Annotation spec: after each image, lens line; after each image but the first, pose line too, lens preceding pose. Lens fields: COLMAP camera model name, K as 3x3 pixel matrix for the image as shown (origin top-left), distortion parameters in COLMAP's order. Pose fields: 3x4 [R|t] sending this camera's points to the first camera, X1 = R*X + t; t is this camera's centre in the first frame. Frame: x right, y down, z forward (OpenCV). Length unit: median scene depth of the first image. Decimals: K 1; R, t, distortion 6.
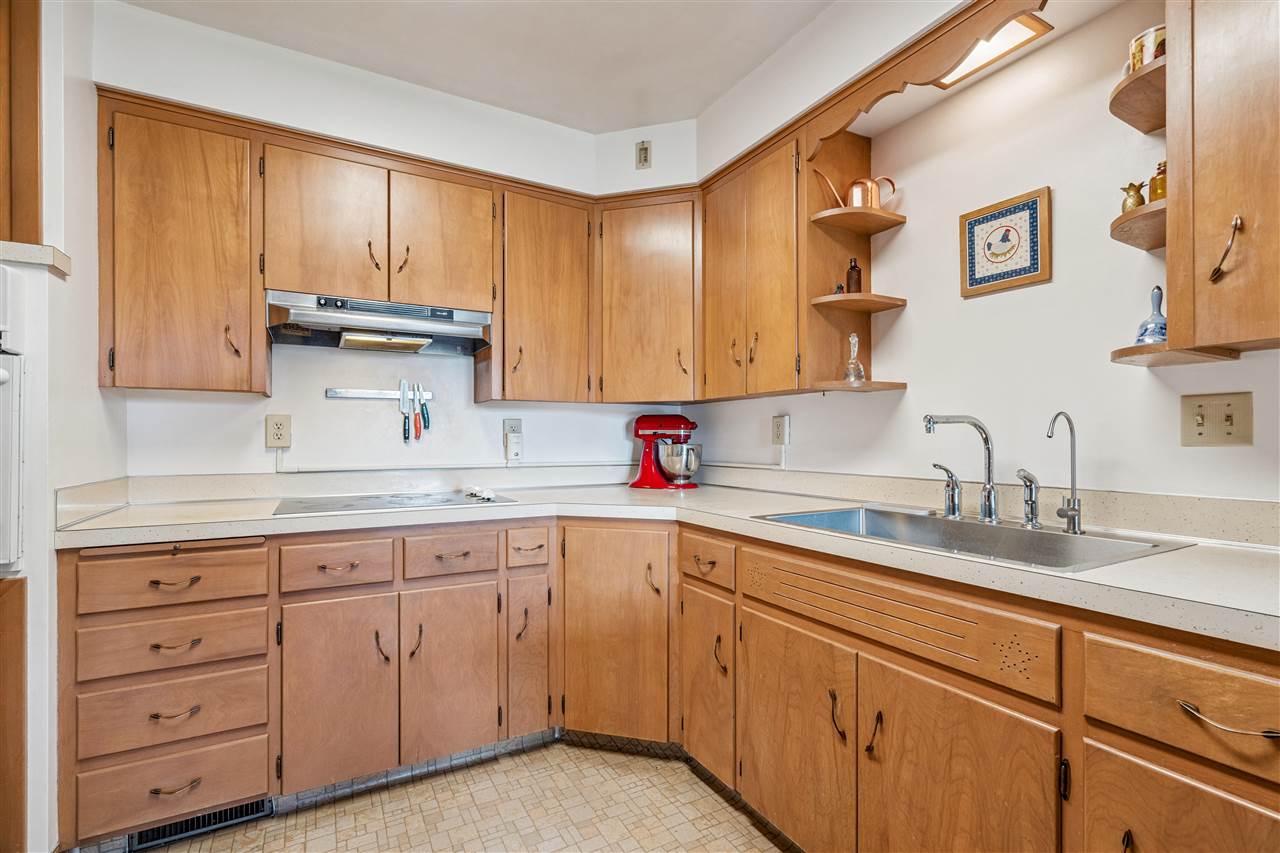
lens RADIAL K [[582.9, 0, 639.3], [0, 582.9, 435.0], [0, 0, 1]] dist [-0.005731, 0.003240]
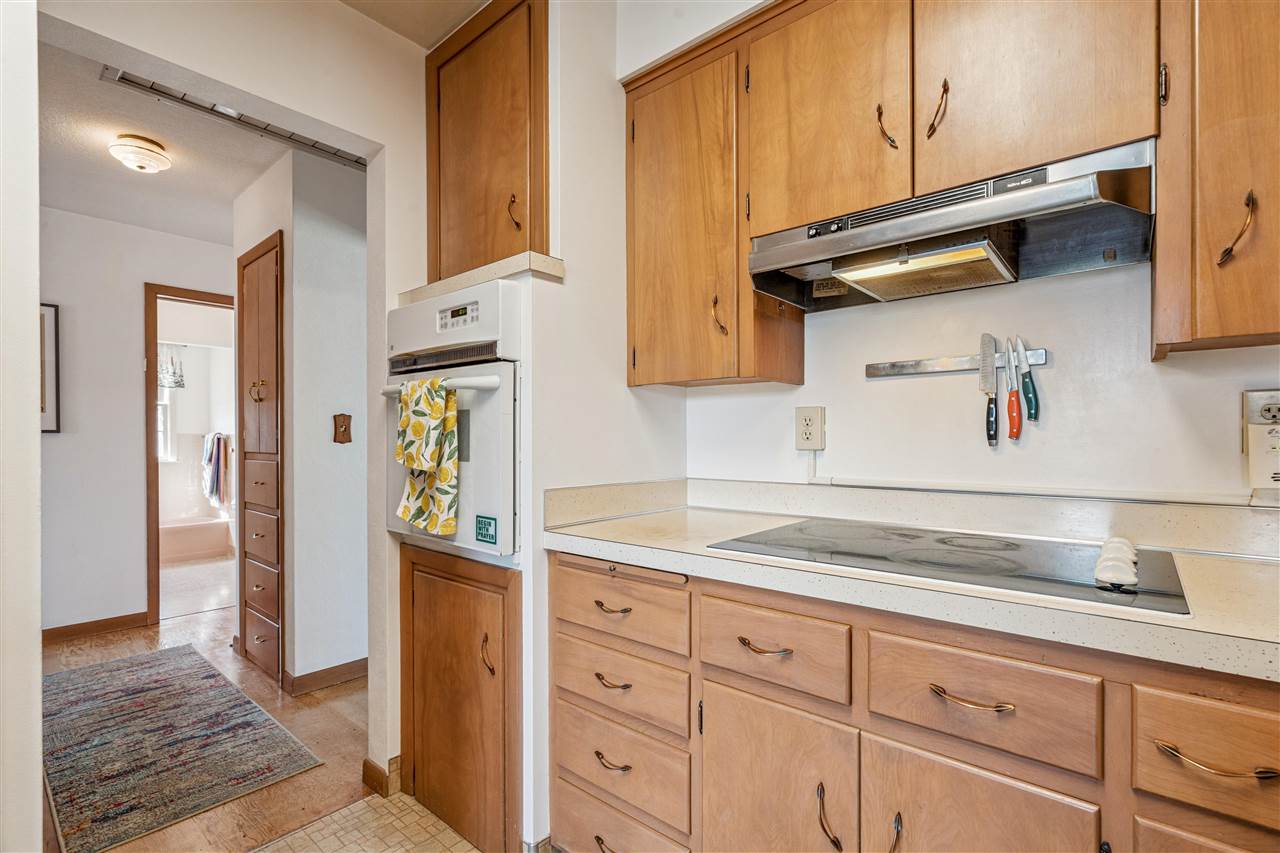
lens RADIAL K [[582.9, 0, 645.7], [0, 582.9, 437.6], [0, 0, 1]] dist [-0.005731, 0.003240]
pose [[0.345527, 0.002748, -0.938405, 0.014386], [0.010782, 0.999918, 0.006898, -0.001994], [0.938347, -0.012501, 0.345469, 0.628546]]
